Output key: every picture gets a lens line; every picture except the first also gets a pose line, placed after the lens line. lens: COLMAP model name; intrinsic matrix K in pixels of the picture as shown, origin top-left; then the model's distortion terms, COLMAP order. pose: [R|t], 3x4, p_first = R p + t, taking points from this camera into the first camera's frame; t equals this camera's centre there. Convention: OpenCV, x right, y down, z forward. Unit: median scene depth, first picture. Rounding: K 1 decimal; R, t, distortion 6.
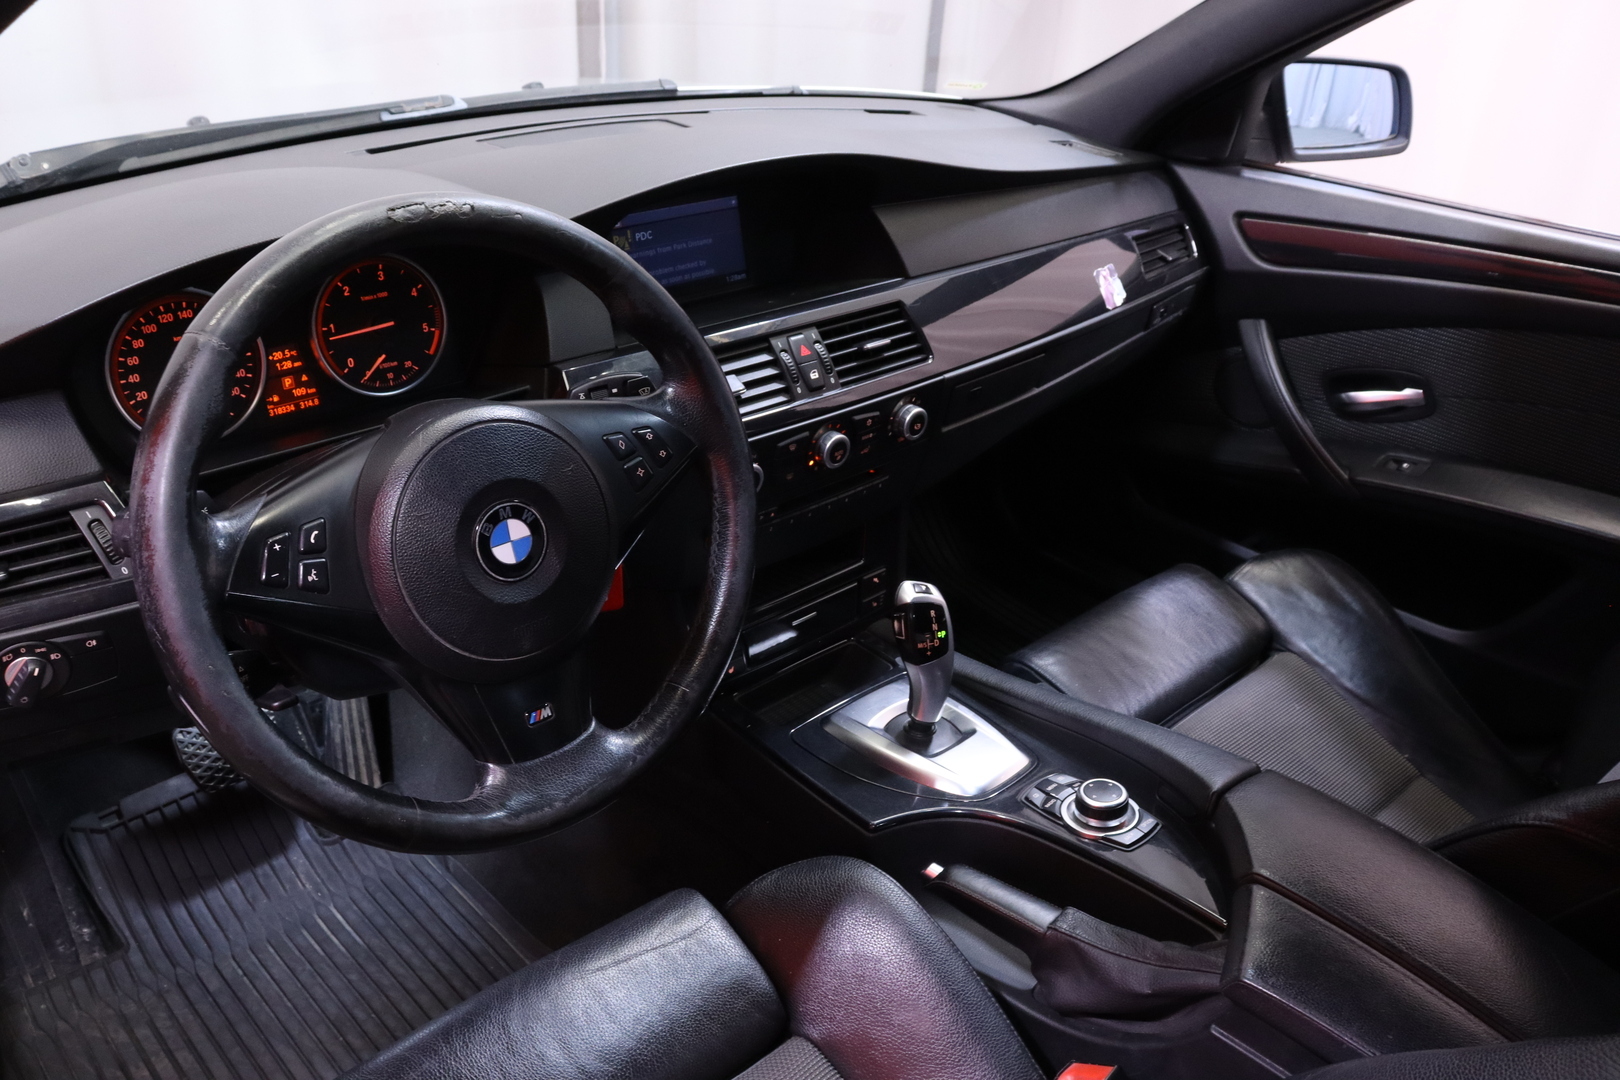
lens RADIAL K [[1293.1, 0, 787.4], [0, 1293.1, 535.4], [0, 0, 1]] dist [-0.185276, 0.161093]
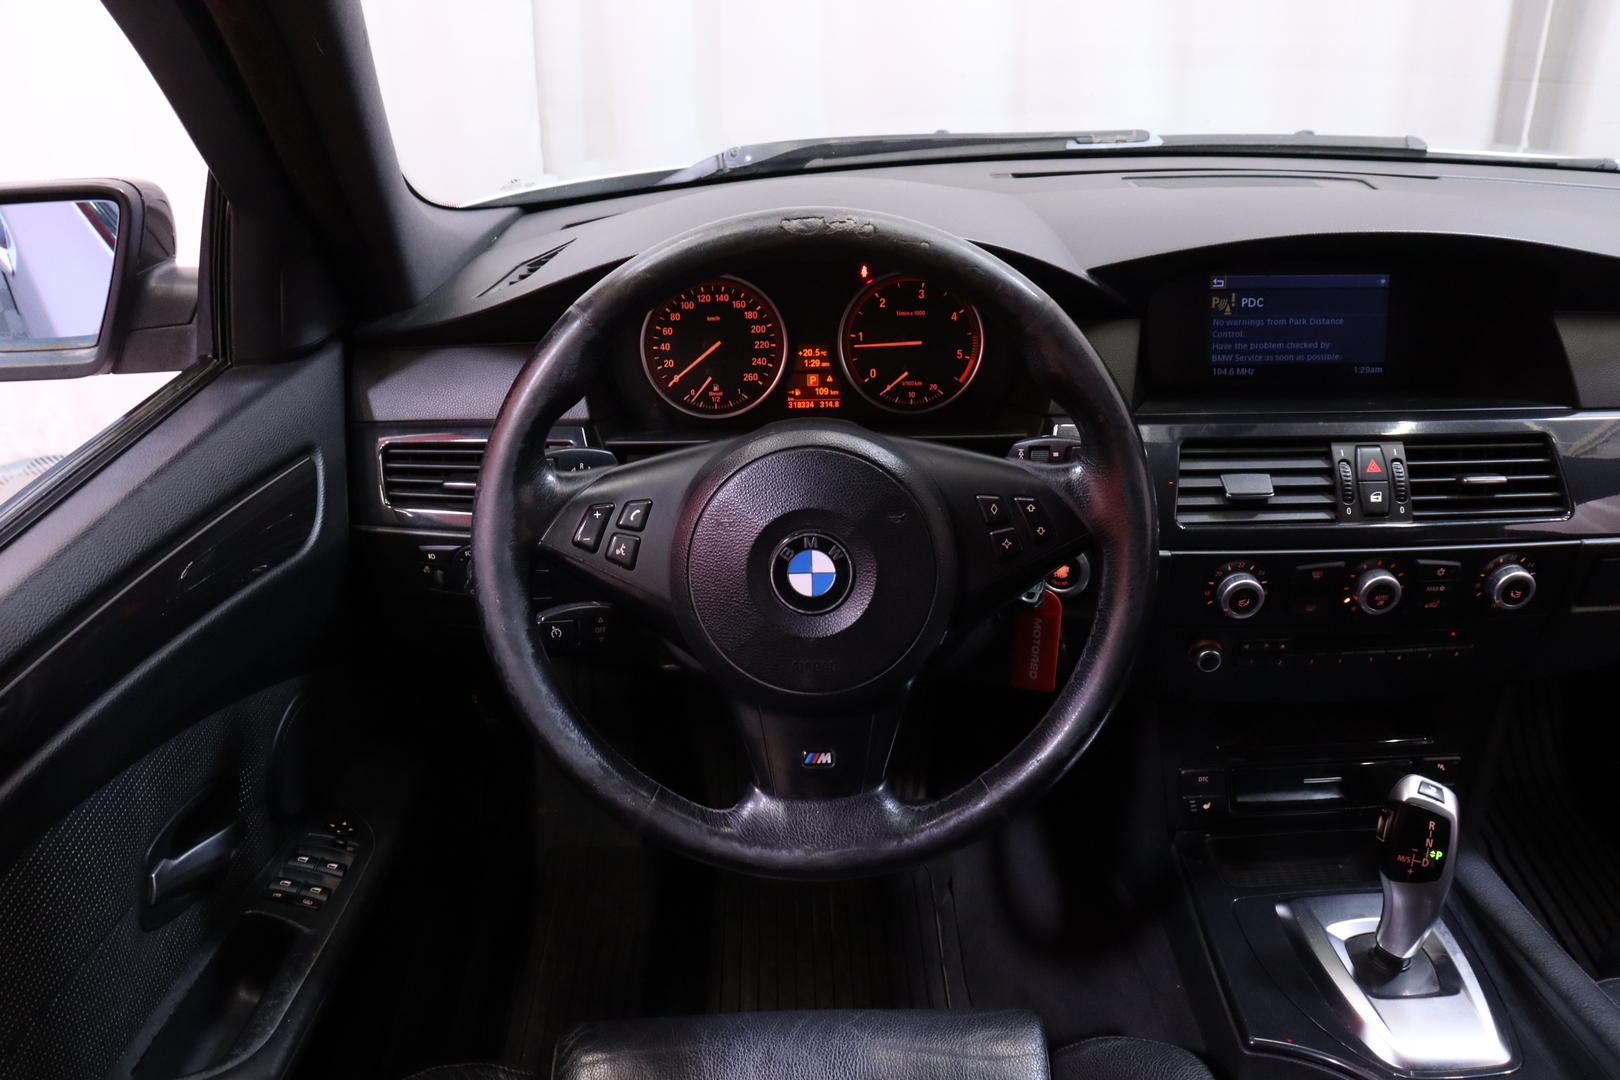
lens RADIAL K [[1293.1, 0, 787.4], [0, 1293.1, 535.4], [0, 0, 1]] dist [-0.185276, 0.161093]
pose [[0.746090, 0.245910, -0.618771, 0.251336], [-0.265332, 0.962133, 0.062441, -0.054062], [0.610695, 0.117593, 0.783086, 0.156821]]
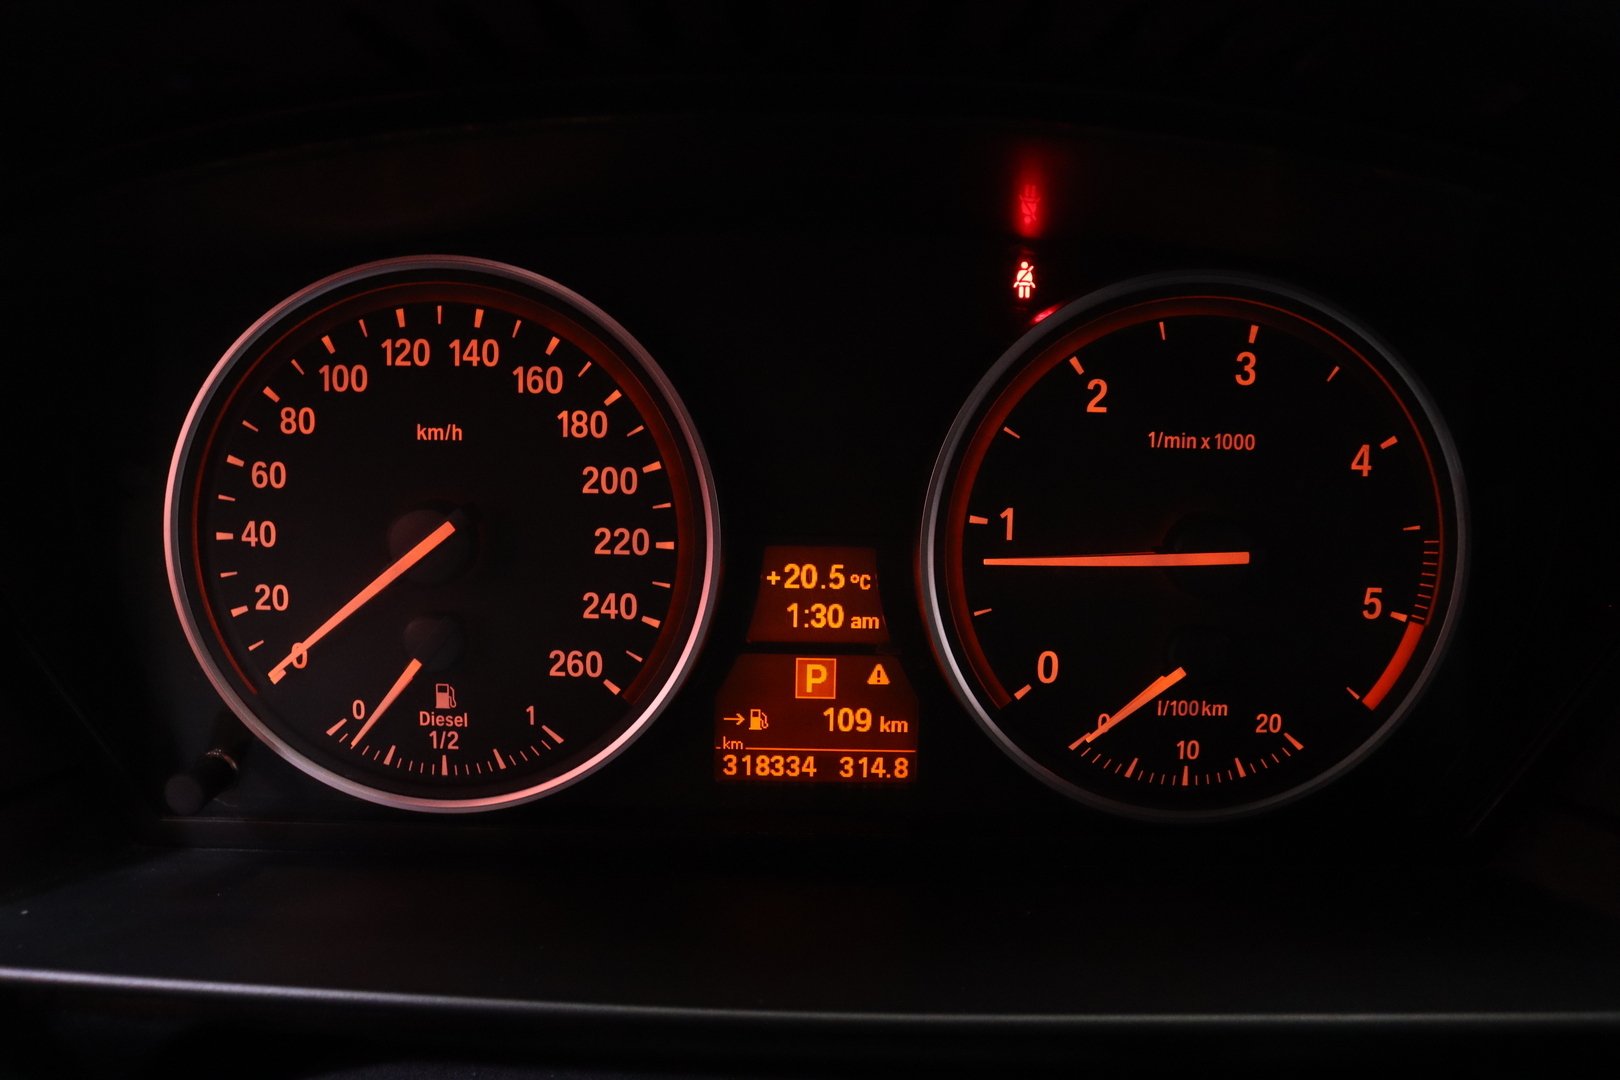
lens RADIAL K [[1293.1, 0, 787.4], [0, 1293.1, 535.4], [0, 0, 1]] dist [-0.185276, 0.161093]
pose [[0.735479, 0.187237, -0.651162, -0.201894], [-0.303465, 0.950304, -0.069507, -0.118423], [0.605788, 0.248726, 0.755749, 0.705081]]
